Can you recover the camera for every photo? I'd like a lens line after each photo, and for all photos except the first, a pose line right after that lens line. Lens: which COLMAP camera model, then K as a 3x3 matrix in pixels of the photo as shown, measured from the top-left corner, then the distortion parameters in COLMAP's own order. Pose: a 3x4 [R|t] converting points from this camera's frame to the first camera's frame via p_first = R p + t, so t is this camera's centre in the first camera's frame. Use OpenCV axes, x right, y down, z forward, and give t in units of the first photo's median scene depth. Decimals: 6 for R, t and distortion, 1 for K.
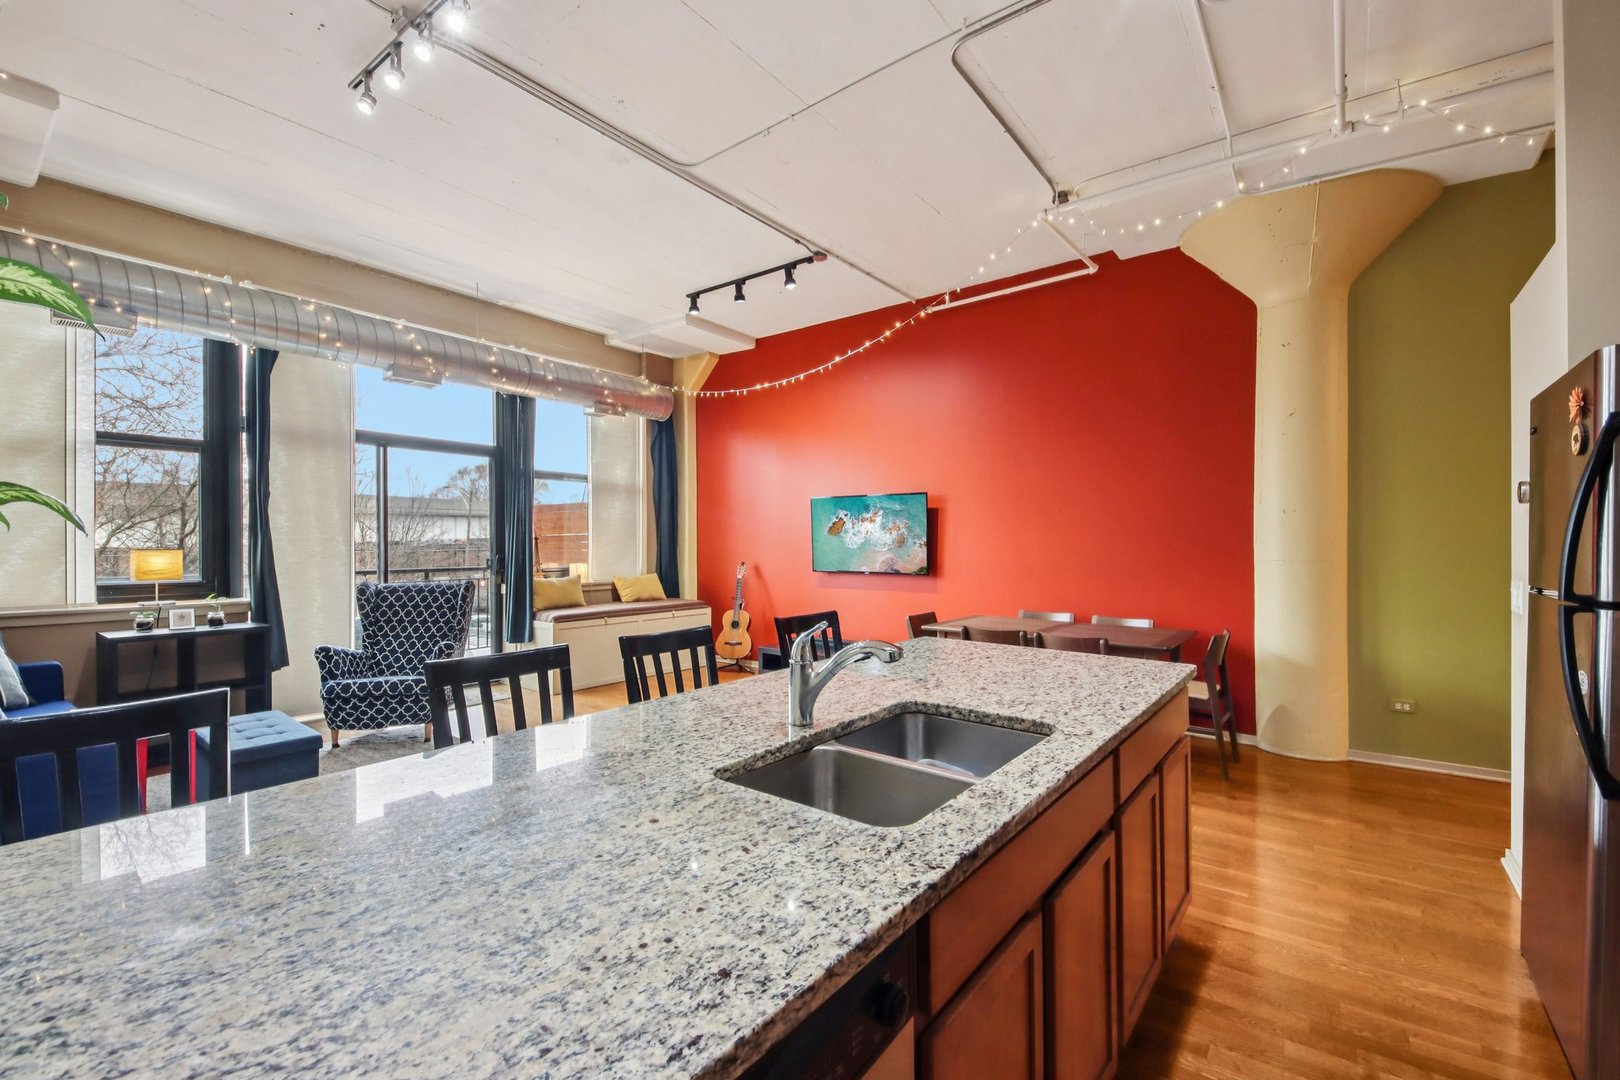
lens RADIAL K [[669.8, 0, 812.6], [0, 669.8, 548.1], [0, 0, 1]] dist [0.012806, 0.000225]
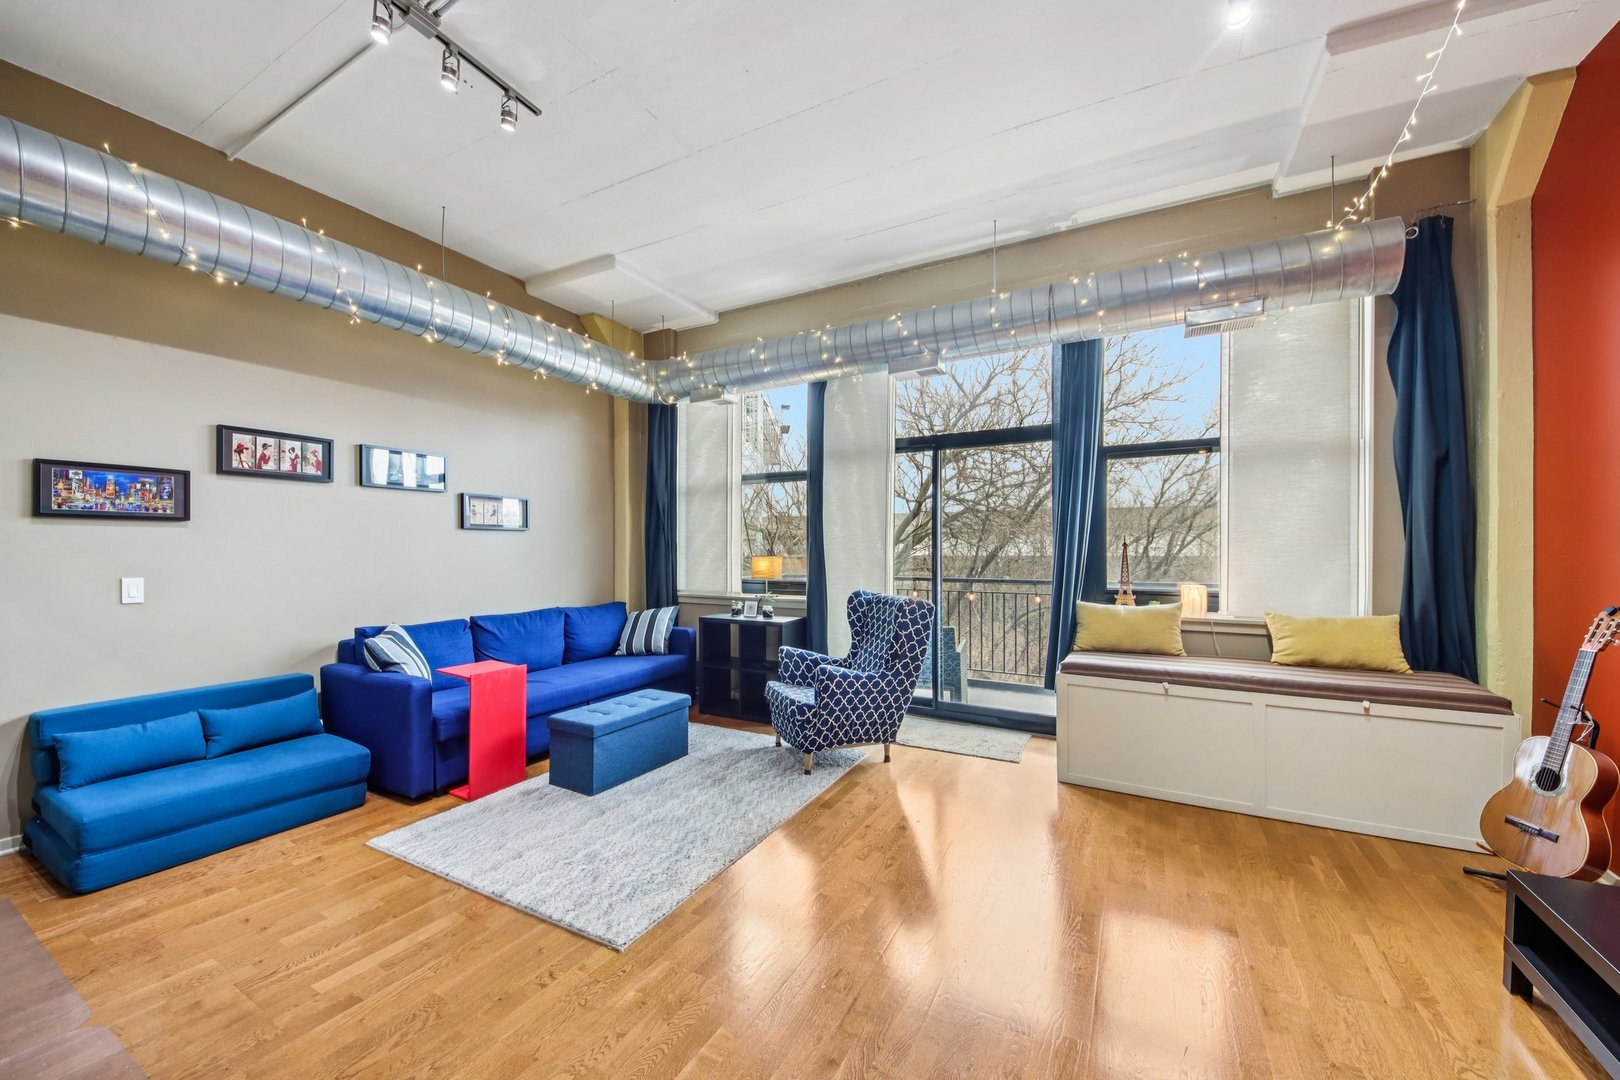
lens RADIAL K [[607.6, 0, 803.4], [0, 607.6, 550.4], [0, 0, 1]] dist [0.007150, -0.007225]
pose [[0.134194, -0.002385, -0.990952, 0.187012], [-0.009942, 0.999944, -0.003753, -0.003838], [0.990905, 0.010355, 0.134163, 0.716210]]
